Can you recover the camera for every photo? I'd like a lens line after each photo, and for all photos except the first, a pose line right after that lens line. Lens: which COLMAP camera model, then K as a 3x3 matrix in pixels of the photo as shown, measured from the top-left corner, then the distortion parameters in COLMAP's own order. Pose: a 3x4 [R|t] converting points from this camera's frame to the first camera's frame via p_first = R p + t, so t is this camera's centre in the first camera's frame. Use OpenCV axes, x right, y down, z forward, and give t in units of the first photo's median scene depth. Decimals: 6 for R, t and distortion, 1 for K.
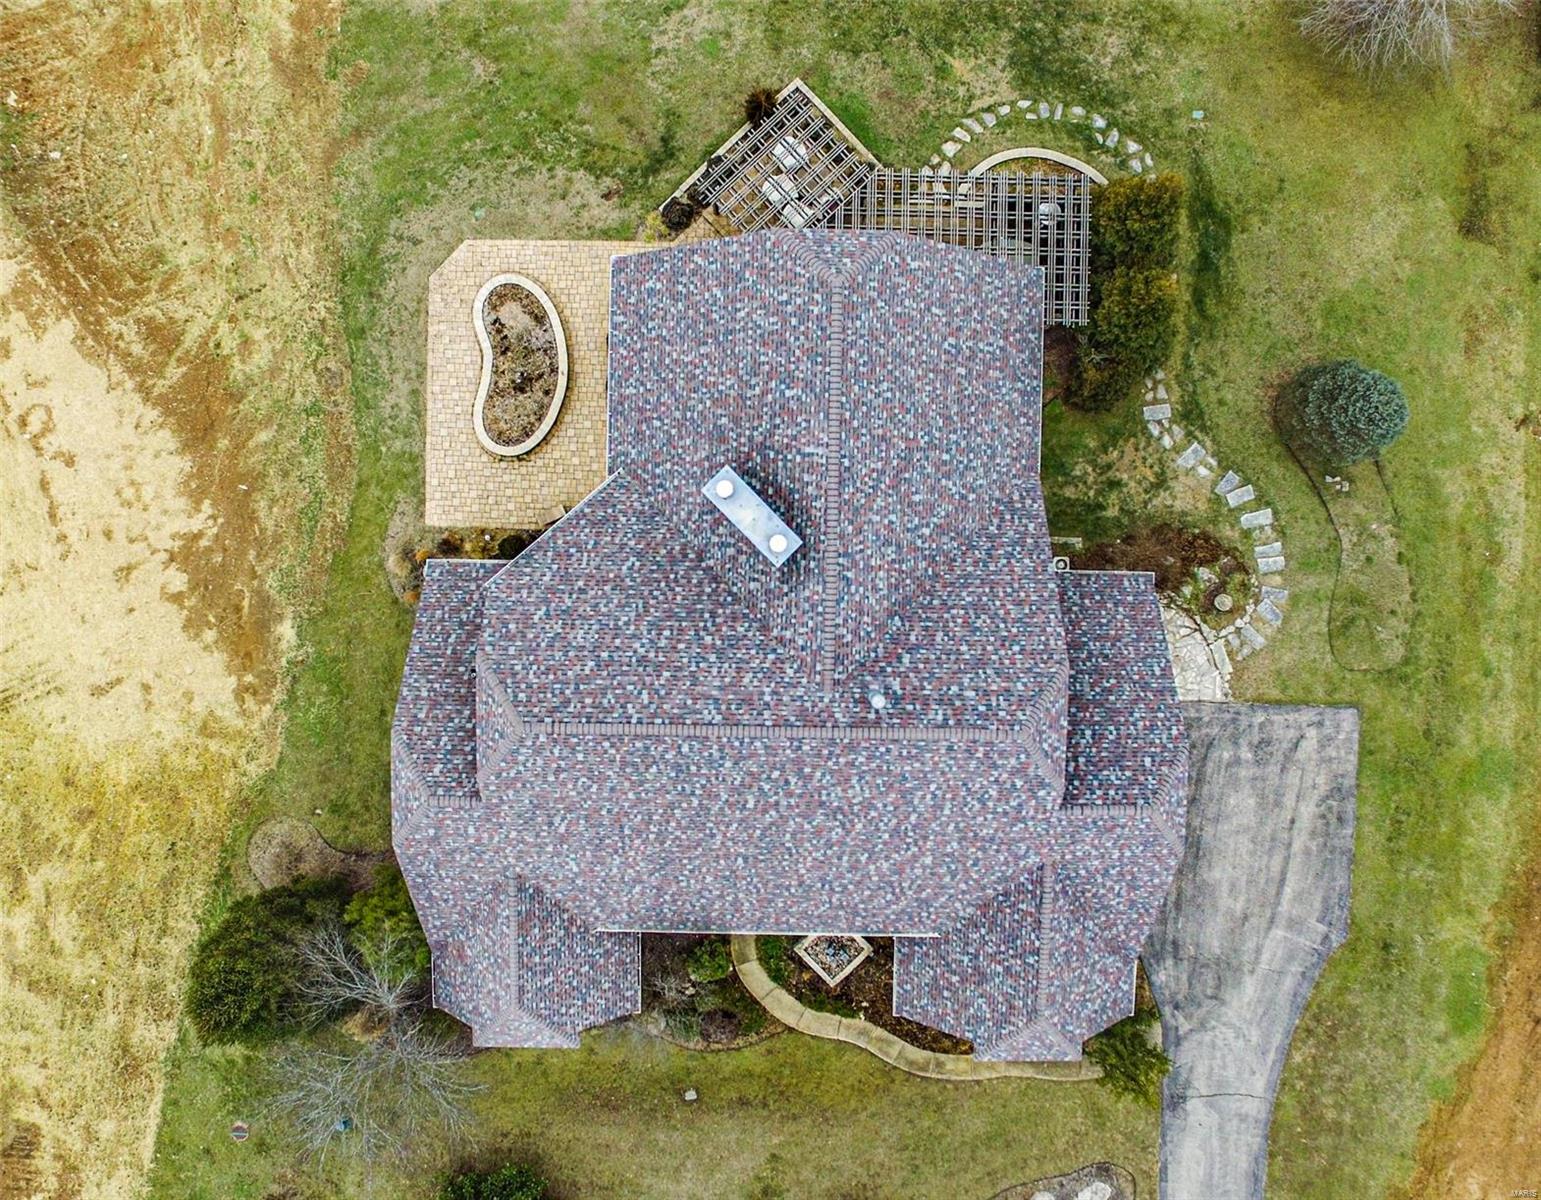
lens RADIAL K [[1195.8, 0, 791.3], [0, 1195.8, 609.6], [0, 0, 1]] dist [-0.105569, 0.065599]
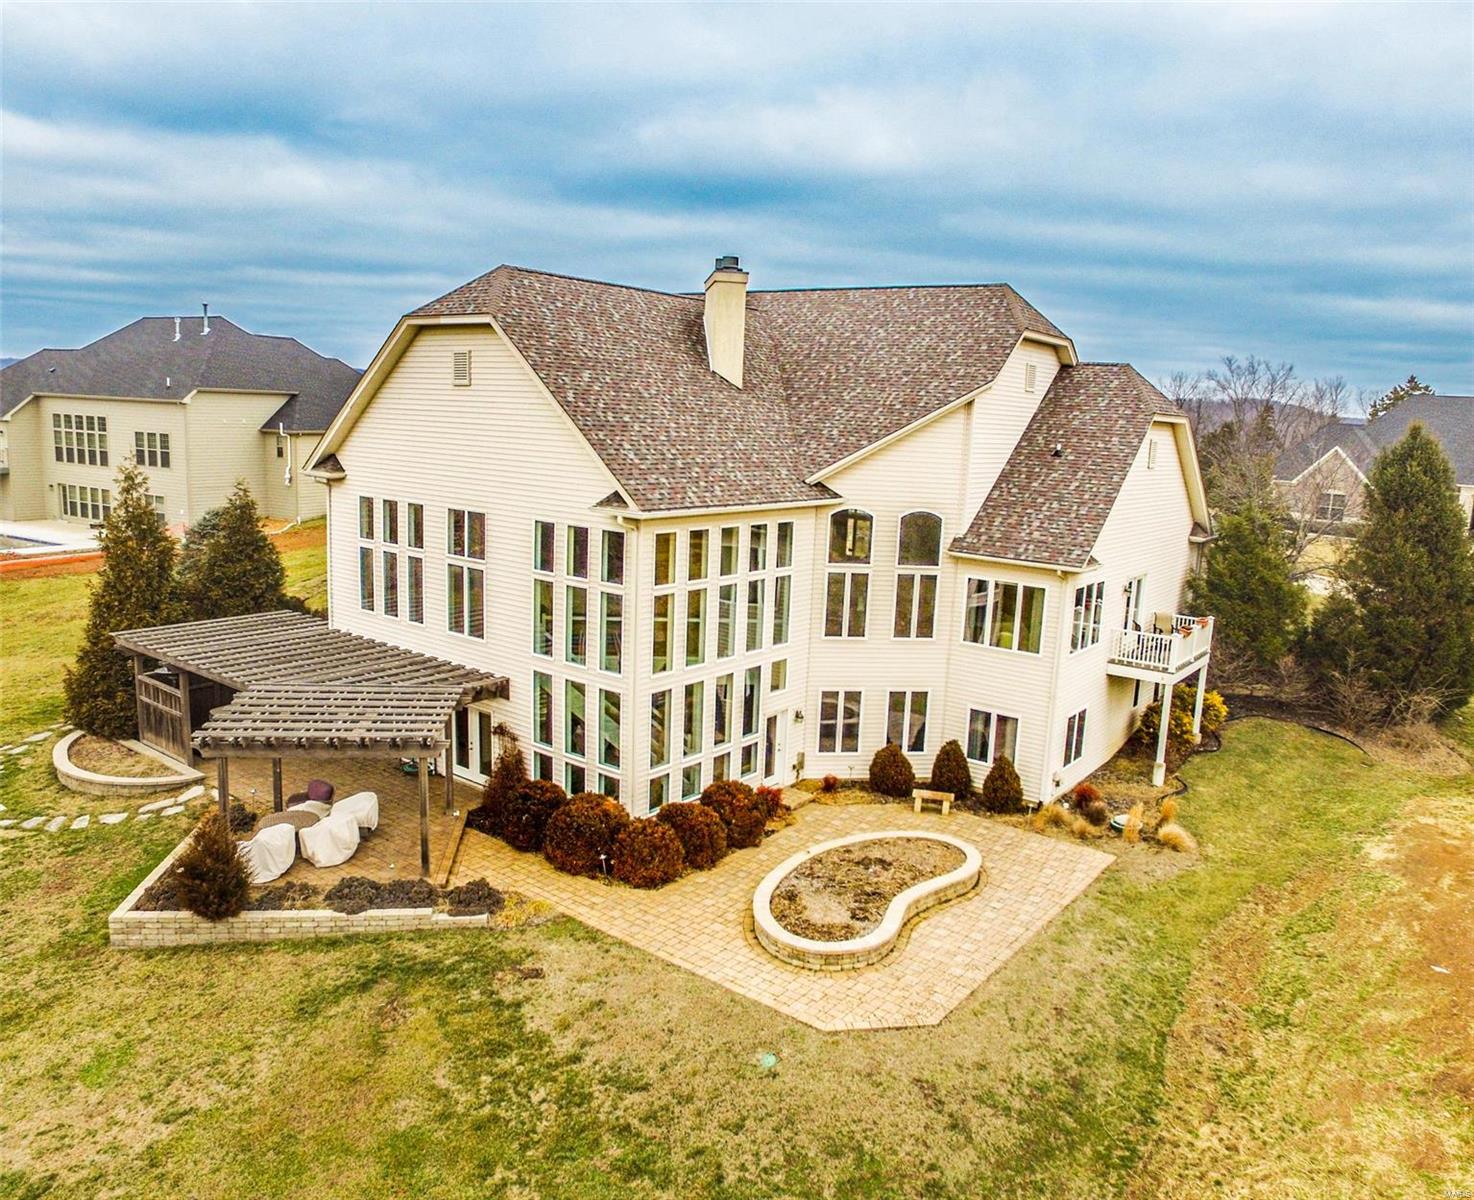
lens RADIAL K [[1071.5, 0, 788.4], [0, 1071.5, 605.9], [0, 0, 1]] dist [-0.112291, 0.080050]
pose [[-0.821684, -0.155391, 0.548351, -0.467826], [0.569508, -0.186240, 0.800610, -0.623558], [-0.022283, 0.970138, 0.241527, 0.756120]]
